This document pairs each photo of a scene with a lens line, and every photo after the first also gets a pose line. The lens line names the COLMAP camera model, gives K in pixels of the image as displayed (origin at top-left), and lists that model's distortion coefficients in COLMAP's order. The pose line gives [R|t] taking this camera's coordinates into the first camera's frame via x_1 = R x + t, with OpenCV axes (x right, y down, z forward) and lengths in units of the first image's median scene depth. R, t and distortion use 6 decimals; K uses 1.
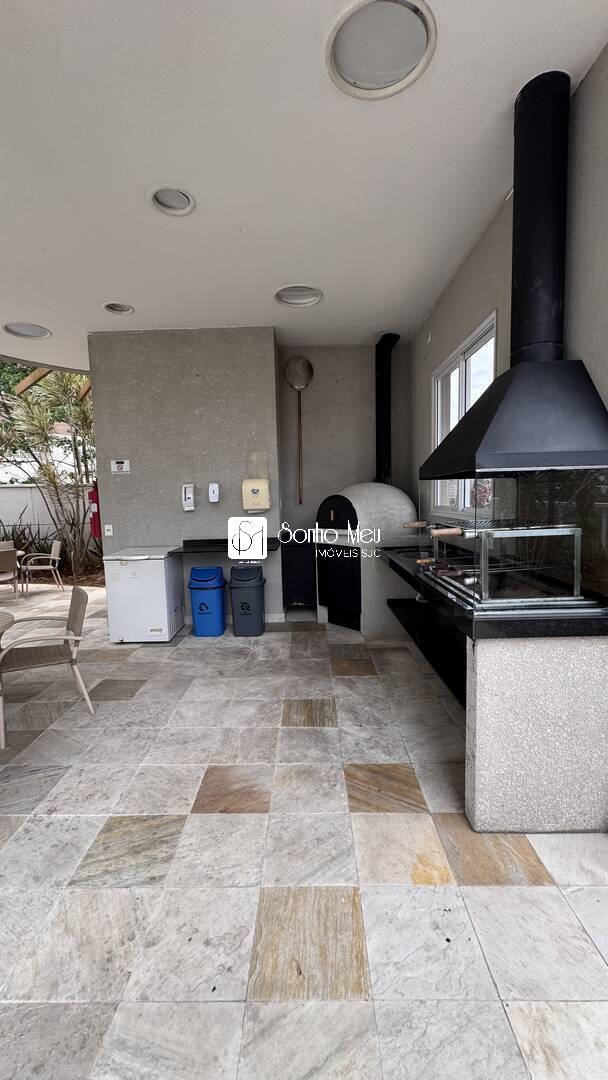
lens RADIAL K [[432.3, 0, 299.8], [0, 432.3, 537.9], [0, 0, 1]] dist [-0.001492, -0.000705]
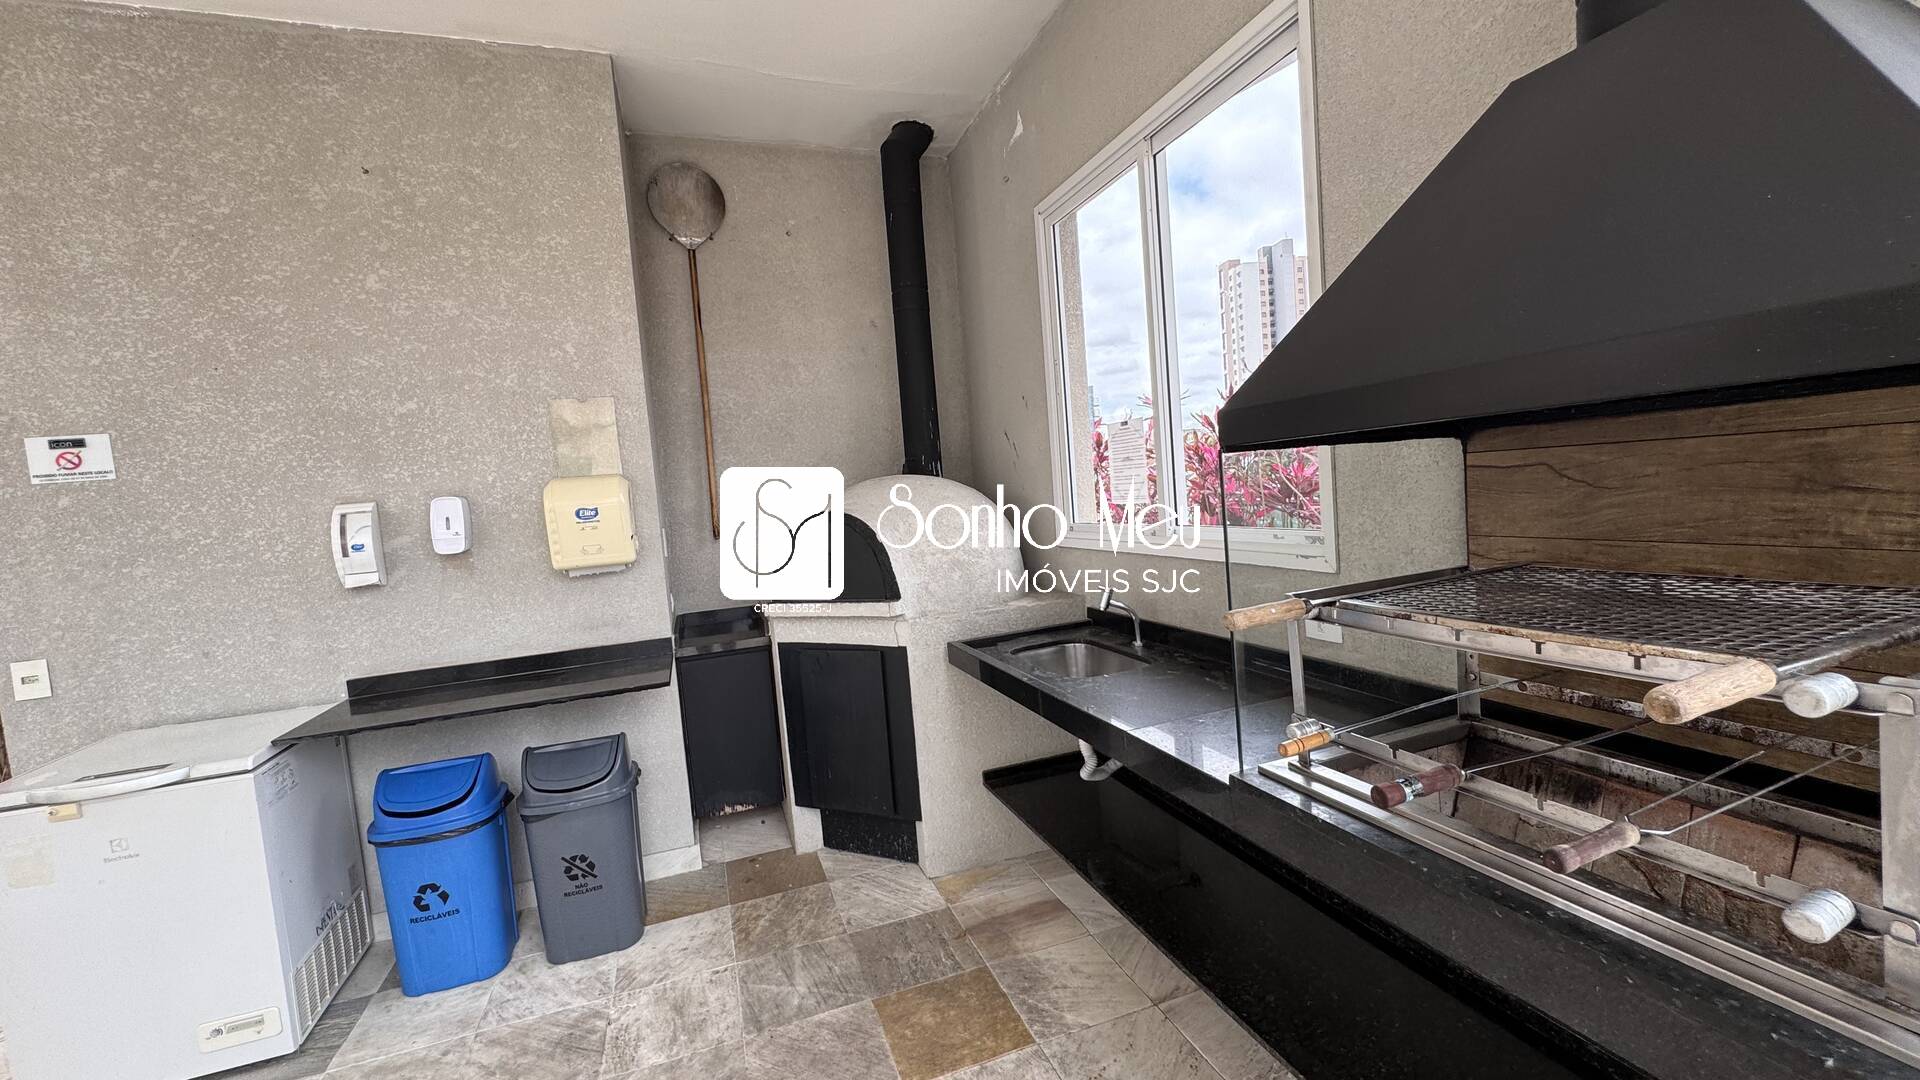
lens RADIAL K [[768.5, 0, 960.3], [0, 768.5, 537.4], [0, 0, 1]] dist [-0.001492, -0.000705]
pose [[0.934283, -0.070922, 0.349408, -0.039918], [0.088497, 0.995476, -0.034572, -0.041258], [-0.345375, 0.063222, 0.936333, 0.320034]]
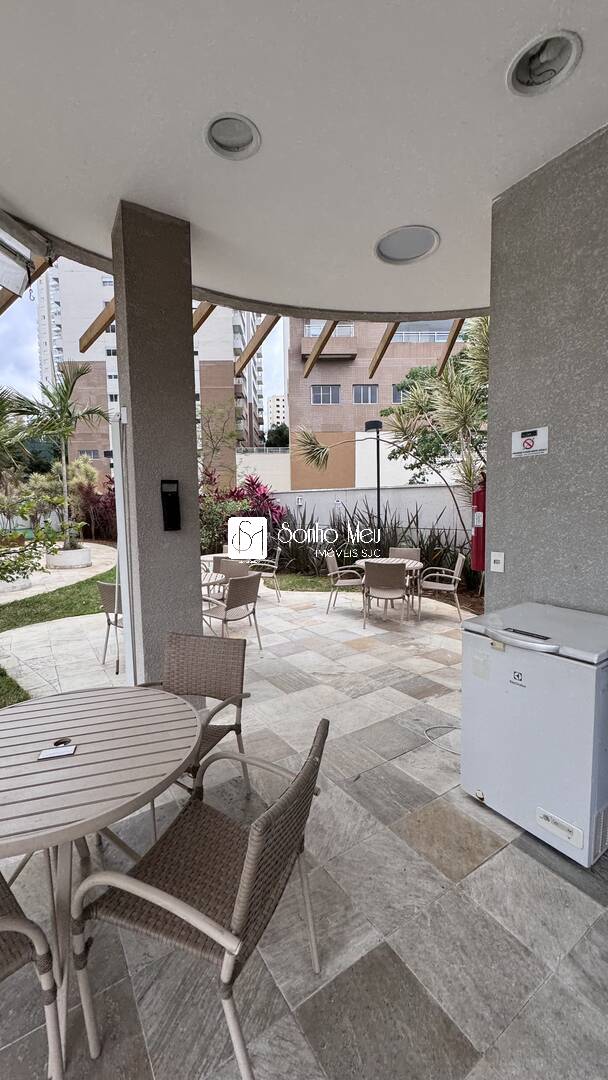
lens RADIAL K [[432.3, 0, 308.7], [0, 432.3, 543.4], [0, 0, 1]] dist [-0.001492, -0.000705]
pose [[0.575250, 0.088966, -0.813125, -0.142616], [-0.079795, 0.995430, 0.052460, -0.052780], [0.814076, 0.034706, 0.579720, 0.507454]]
